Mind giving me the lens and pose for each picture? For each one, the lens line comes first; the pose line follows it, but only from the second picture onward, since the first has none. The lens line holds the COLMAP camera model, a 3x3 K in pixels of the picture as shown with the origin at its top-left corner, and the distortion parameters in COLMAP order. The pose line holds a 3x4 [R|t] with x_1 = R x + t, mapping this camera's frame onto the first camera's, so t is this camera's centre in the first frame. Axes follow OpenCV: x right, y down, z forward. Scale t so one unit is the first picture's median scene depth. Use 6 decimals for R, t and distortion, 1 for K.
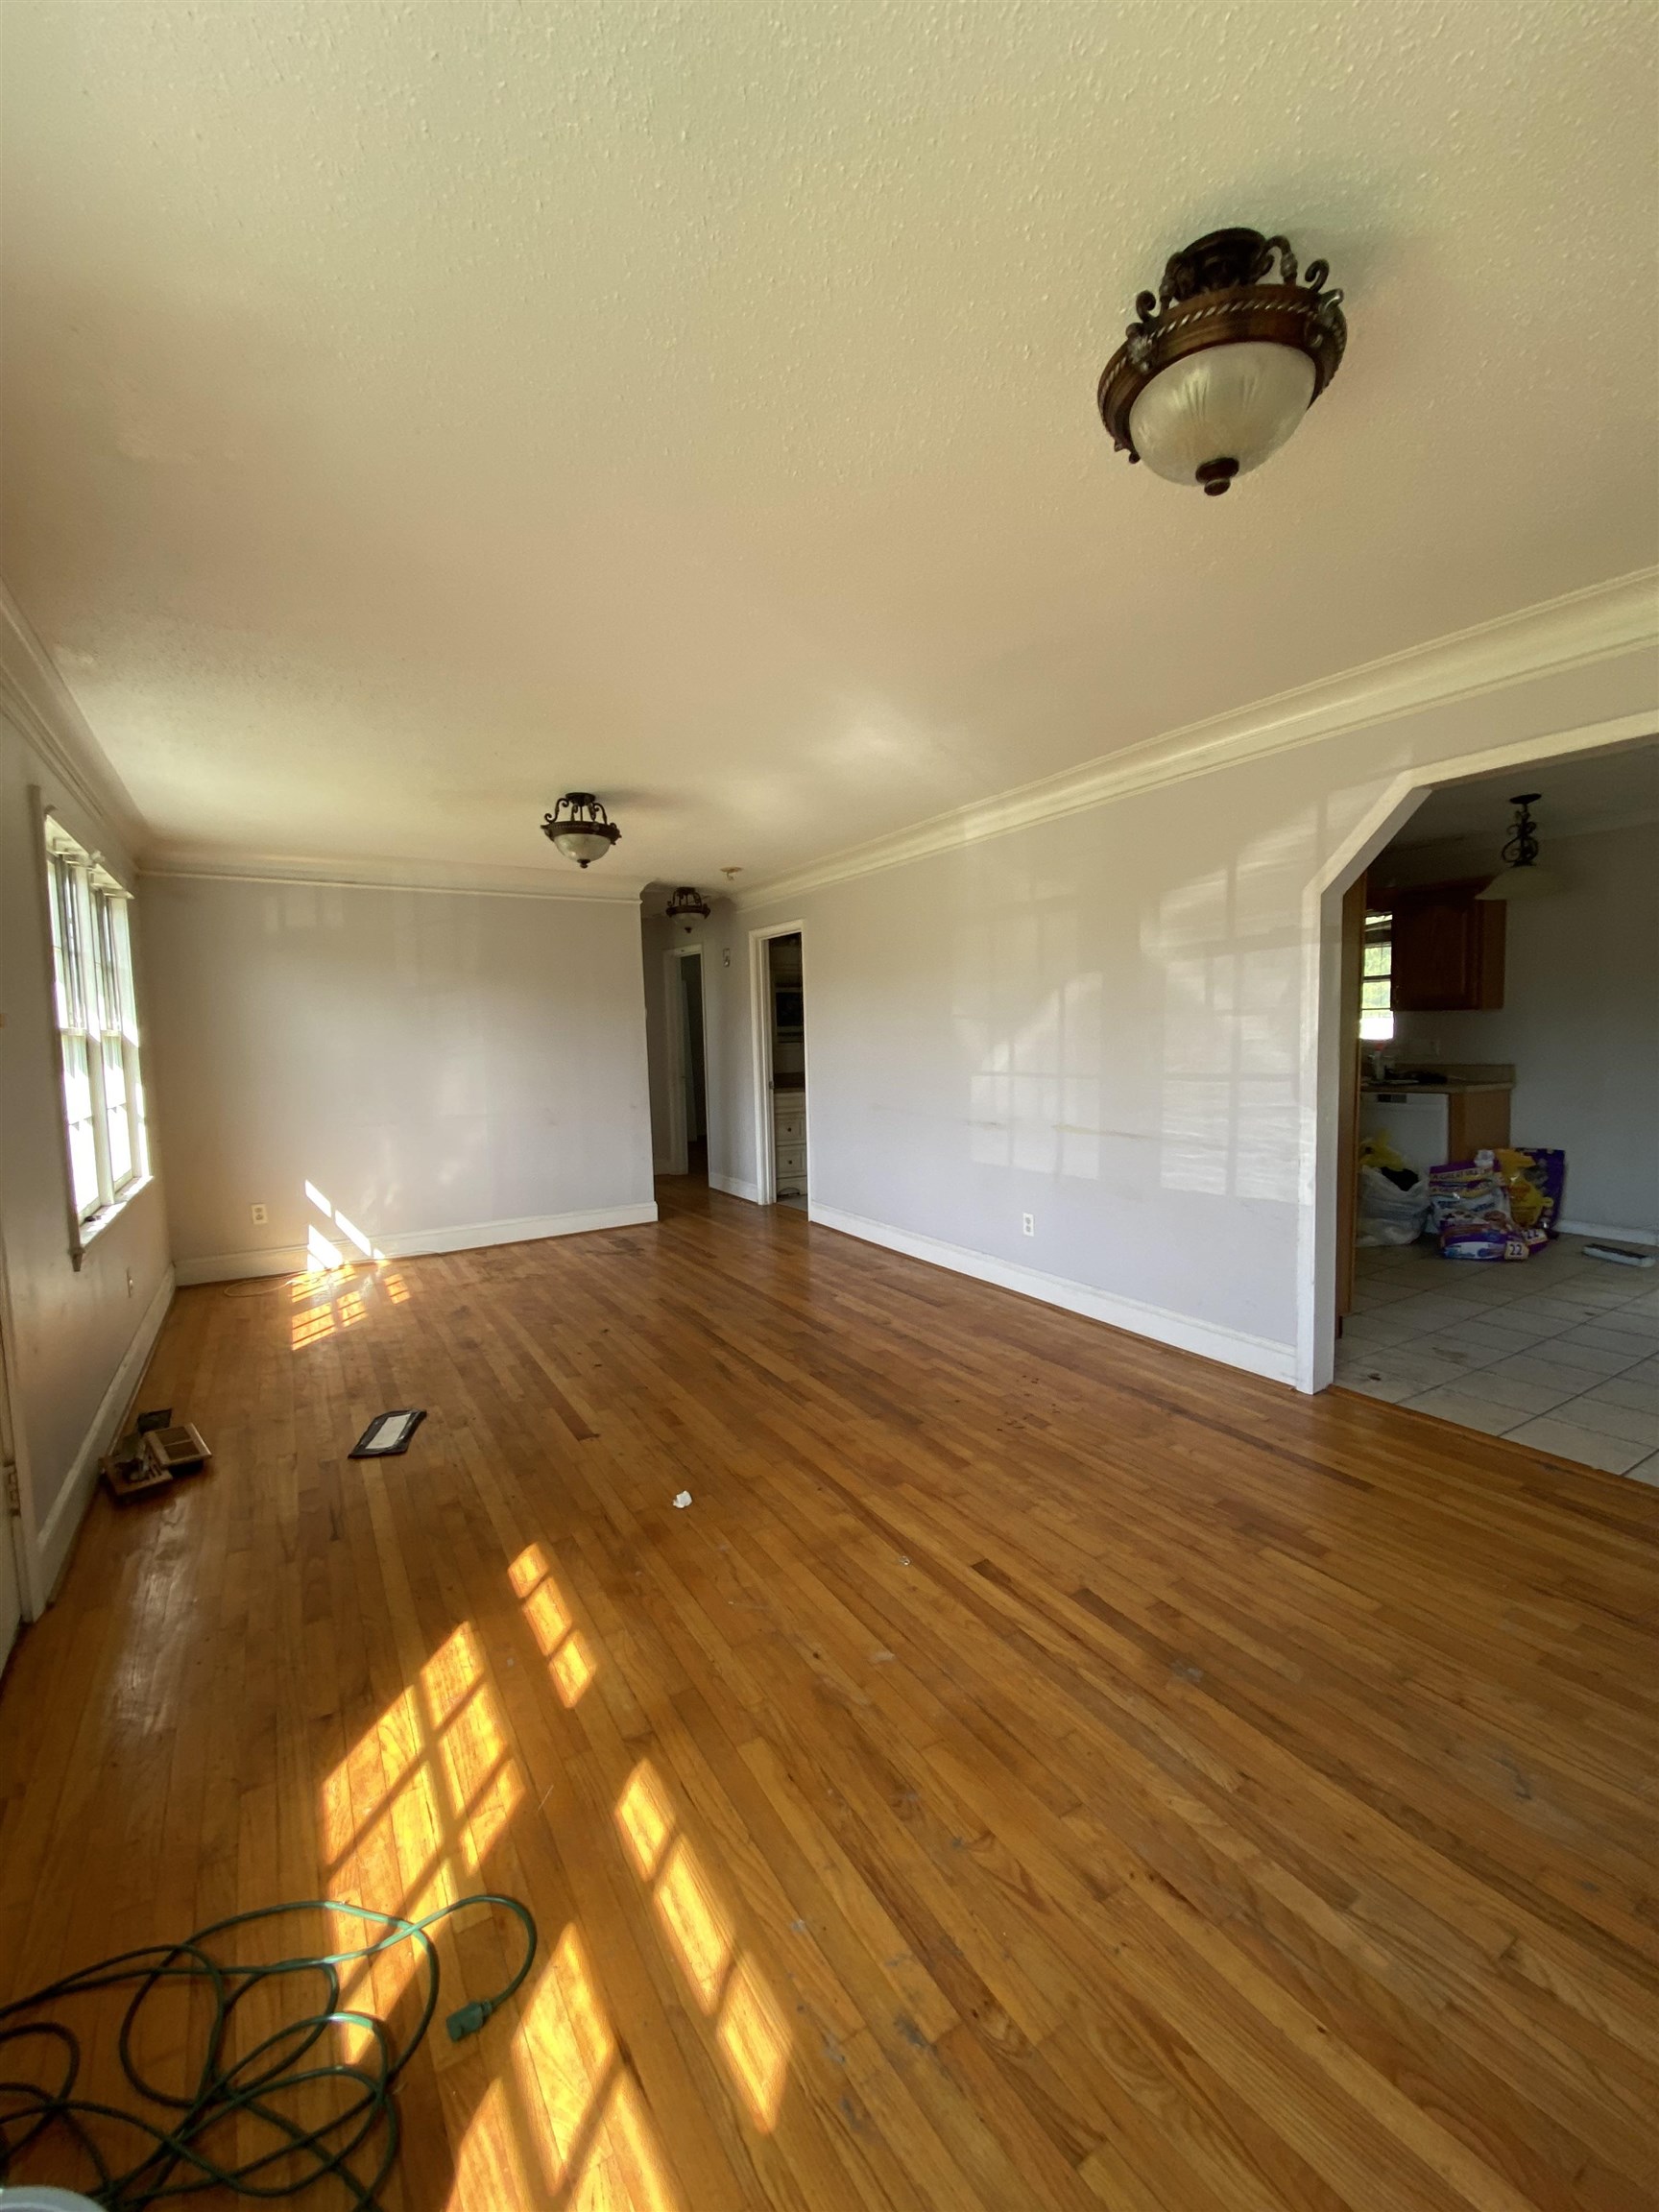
lens RADIAL K [[905.7, 0, 793.7], [0, 905.7, 1098.3], [0, 0, 1]] dist [0.024417, -0.024383]
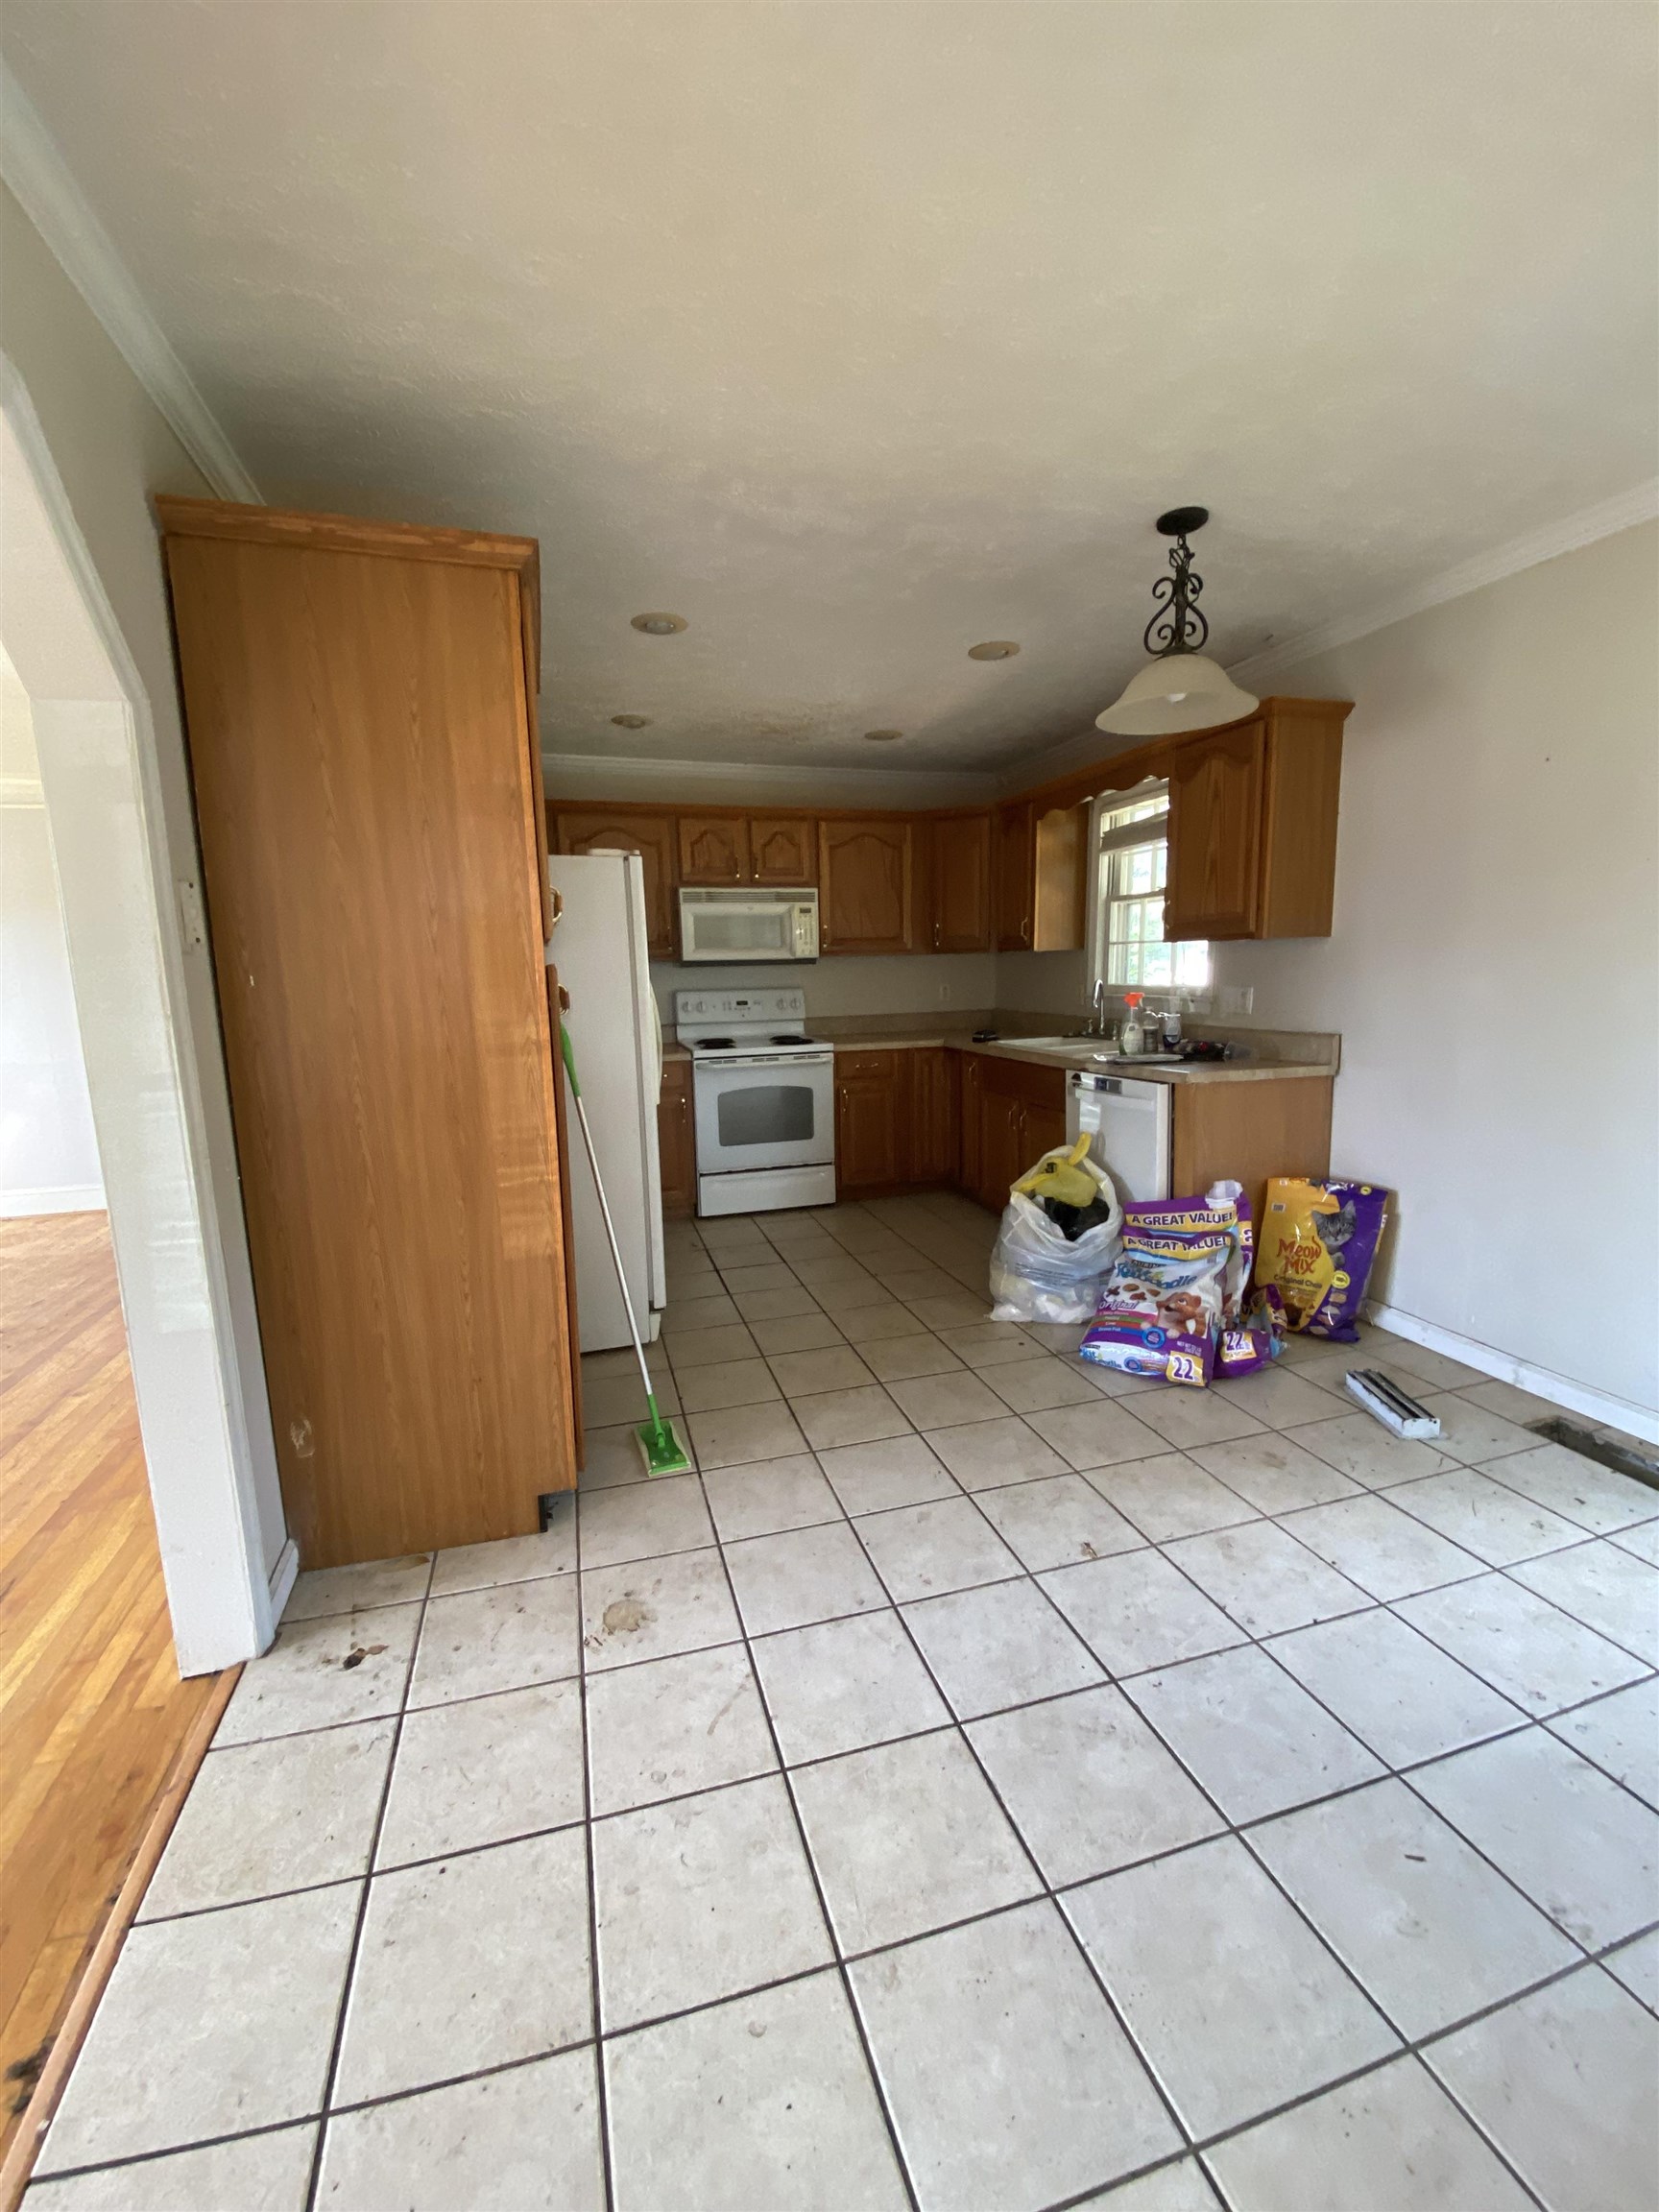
lens RADIAL K [[894.8, 0, 818.1], [0, 894.8, 1102.3], [0, 0, 1]] dist [0.010333, -0.014052]
pose [[0.967458, 0.041734, -0.249567, 0.647986], [-0.020196, 0.995894, 0.088249, -0.040069], [0.252226, -0.080337, 0.964328, 0.382722]]
